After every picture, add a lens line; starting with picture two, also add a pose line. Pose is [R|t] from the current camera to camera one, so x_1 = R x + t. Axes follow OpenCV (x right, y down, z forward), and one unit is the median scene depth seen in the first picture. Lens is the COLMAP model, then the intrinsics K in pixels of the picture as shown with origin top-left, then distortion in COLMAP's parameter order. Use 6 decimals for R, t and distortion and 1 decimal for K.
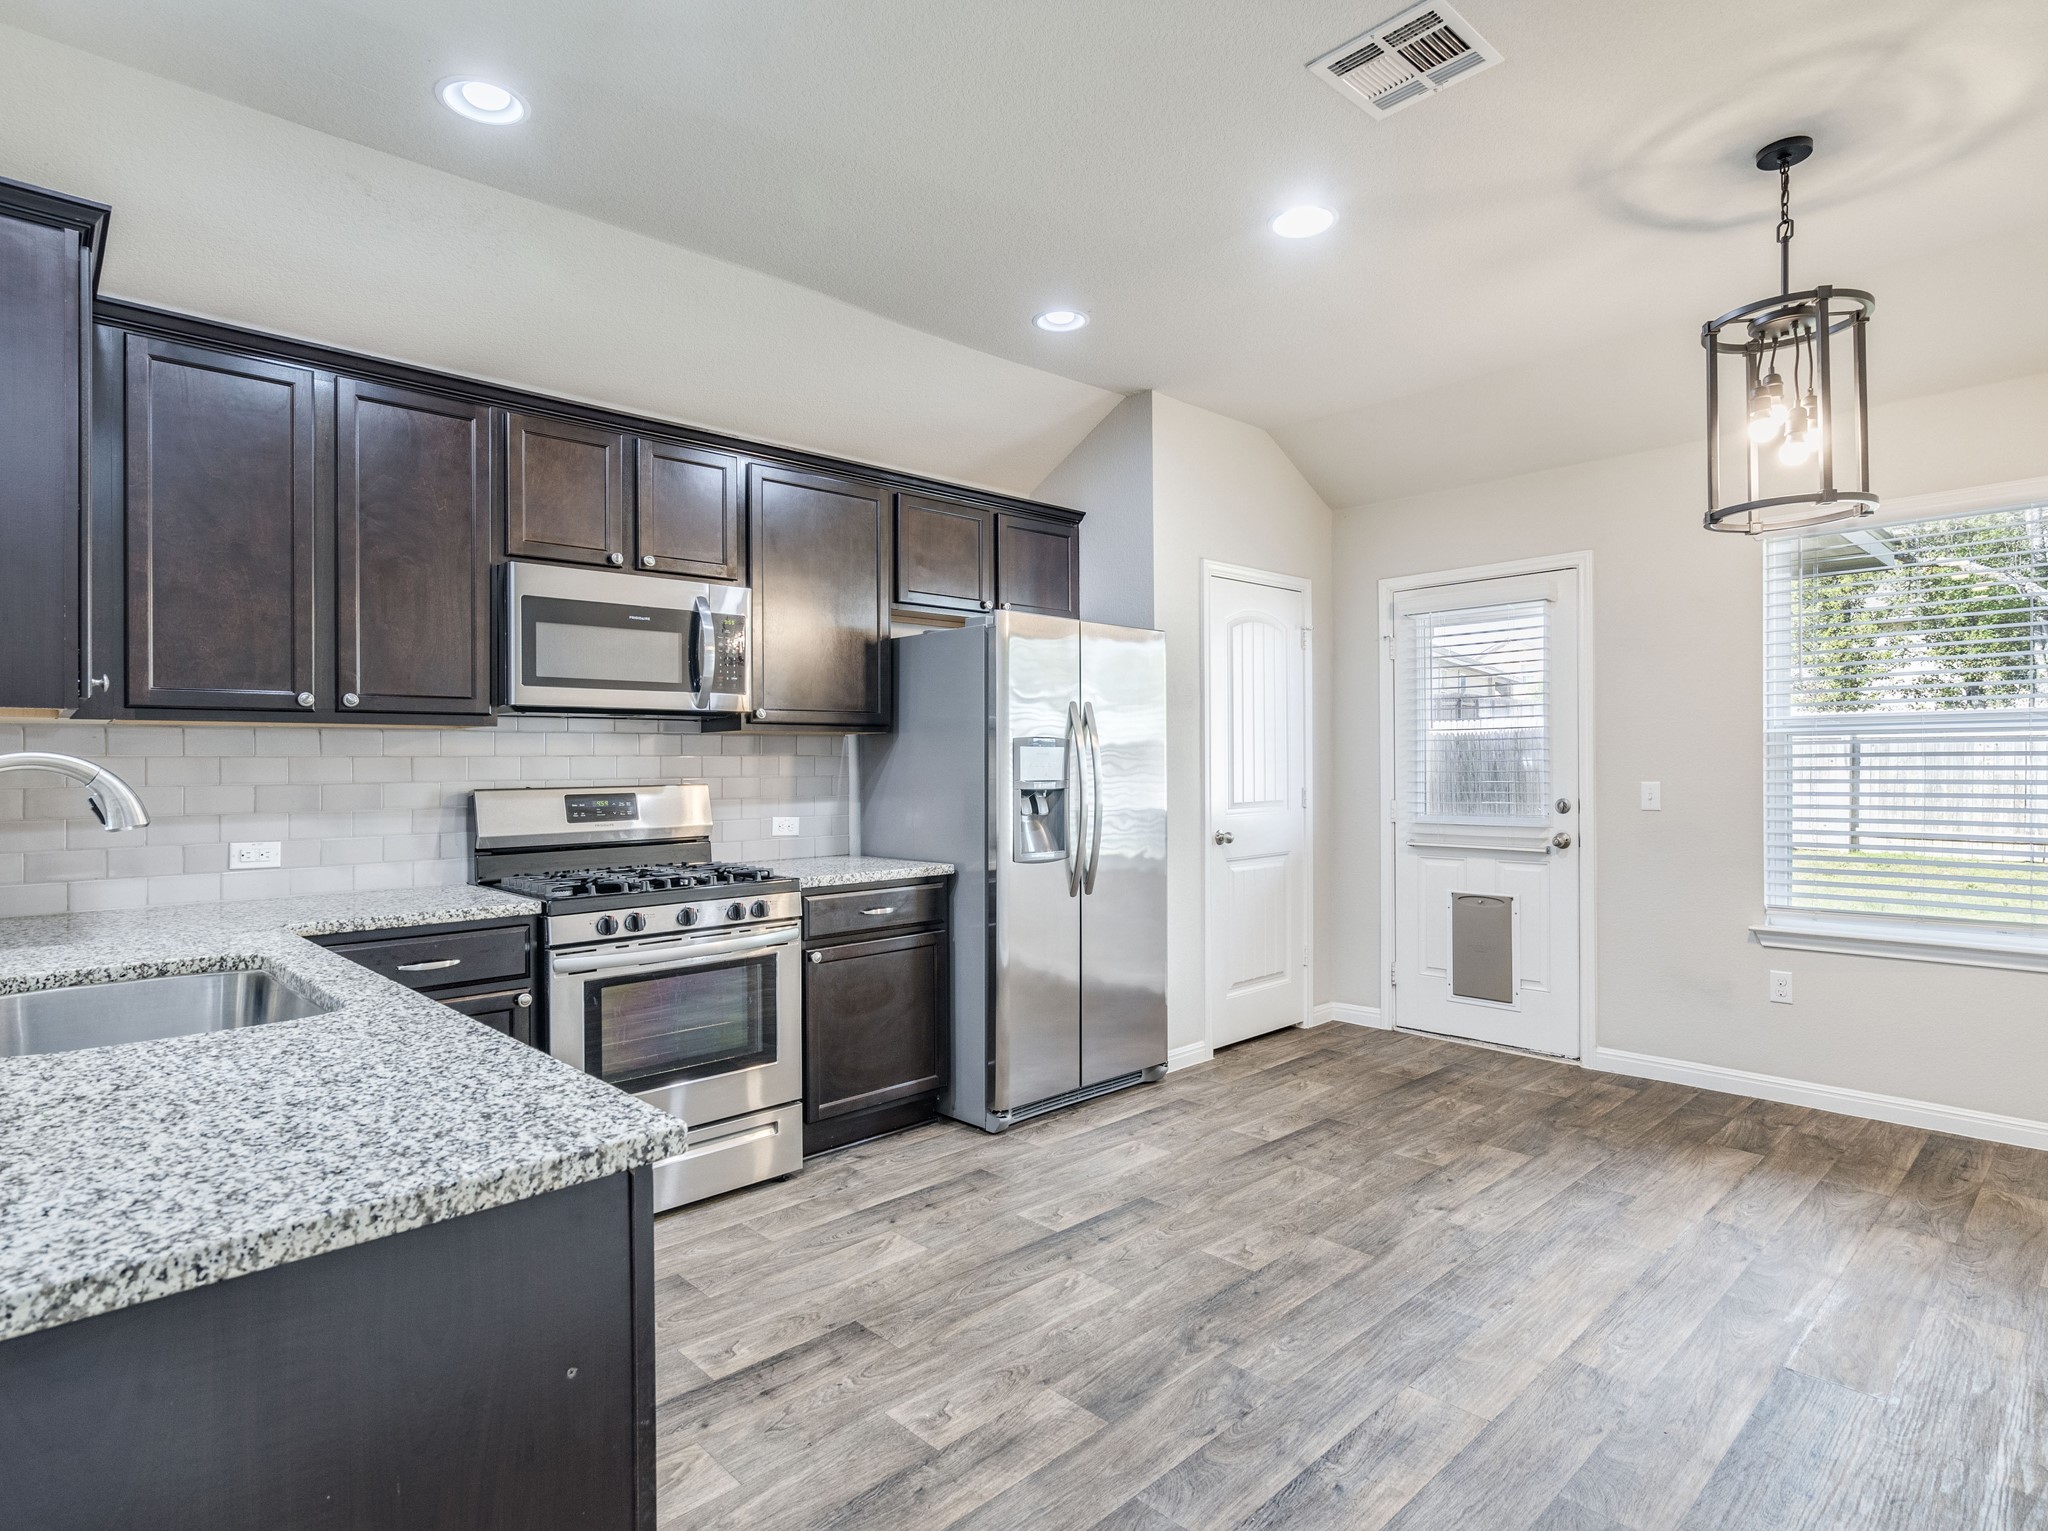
lens RADIAL K [[1141.5, 0, 1024.0], [0, 1141.5, 765.5], [0, 0, 1]] dist [-0.004948, 0.000446]
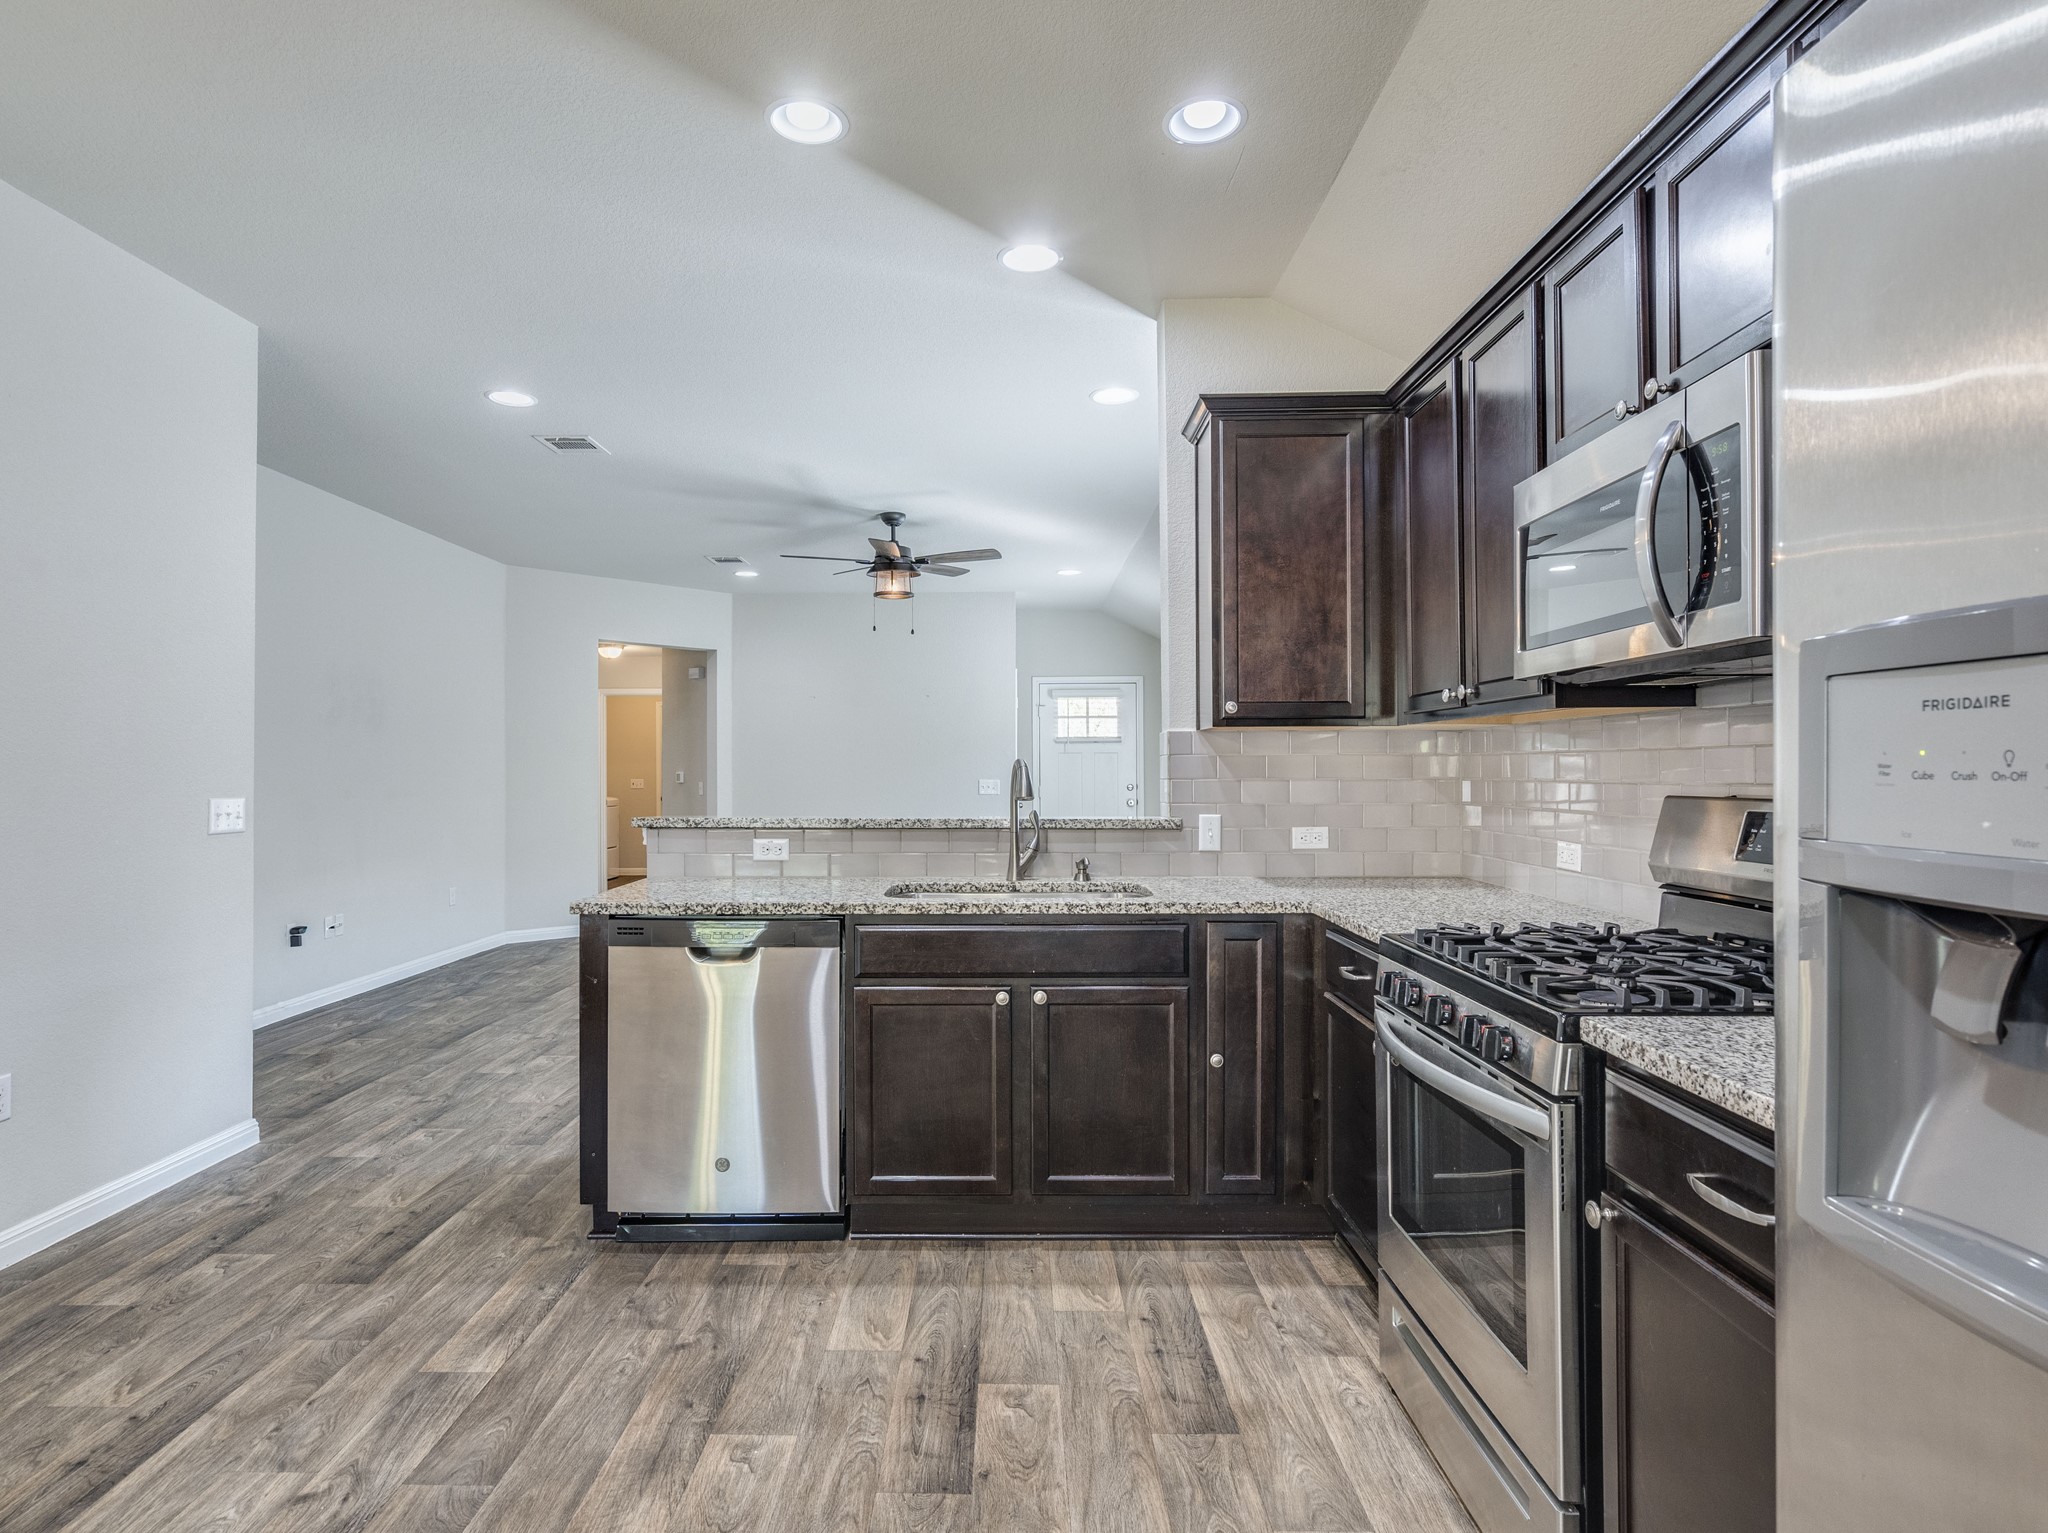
lens RADIAL K [[1141.5, 0, 1024.0], [0, 1141.5, 766.5], [0, 0, 1]] dist [-0.004948, 0.000446]
pose [[-0.708018, 0.008175, -0.706147, 0.275197], [0.009068, 0.999956, 0.002484, -0.002317], [0.706136, -0.004645, -0.708061, 1.189127]]
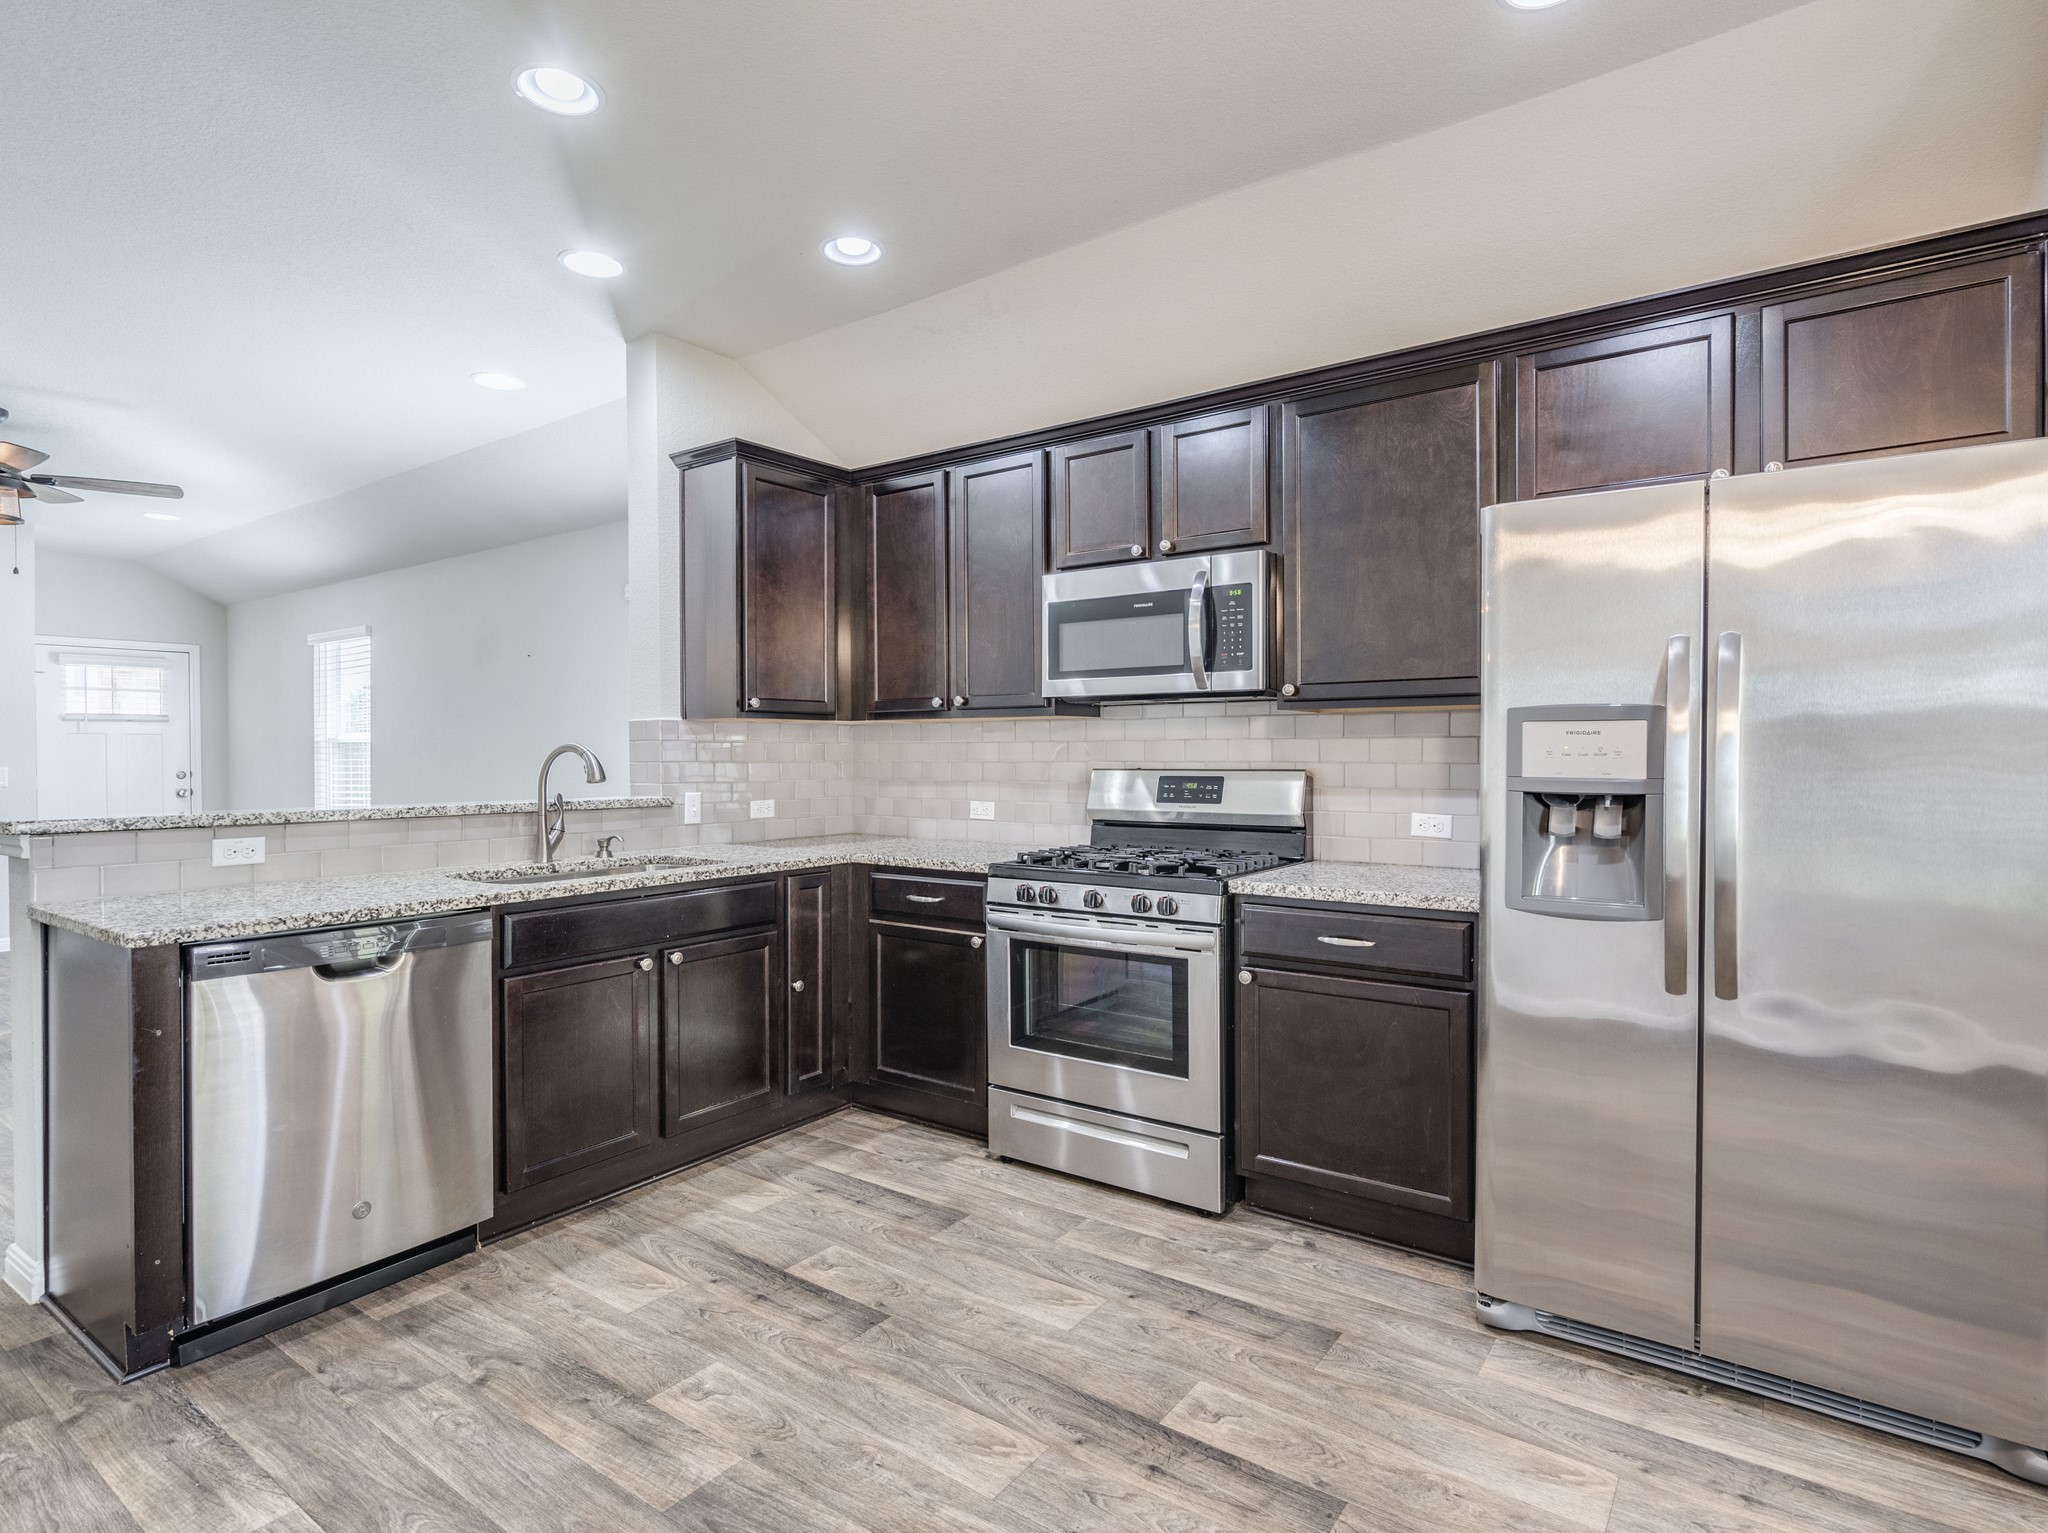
lens RADIAL K [[1057.8, 0, 1018.5], [0, 1057.8, 760.1], [0, 0, 1]] dist [-0.003350, 0.001976]
pose [[0.166116, 0.015784, -0.985980, 0.578668], [0.001766, 0.999866, 0.016304, -0.006154], [0.986105, -0.004450, 0.166066, 0.726151]]
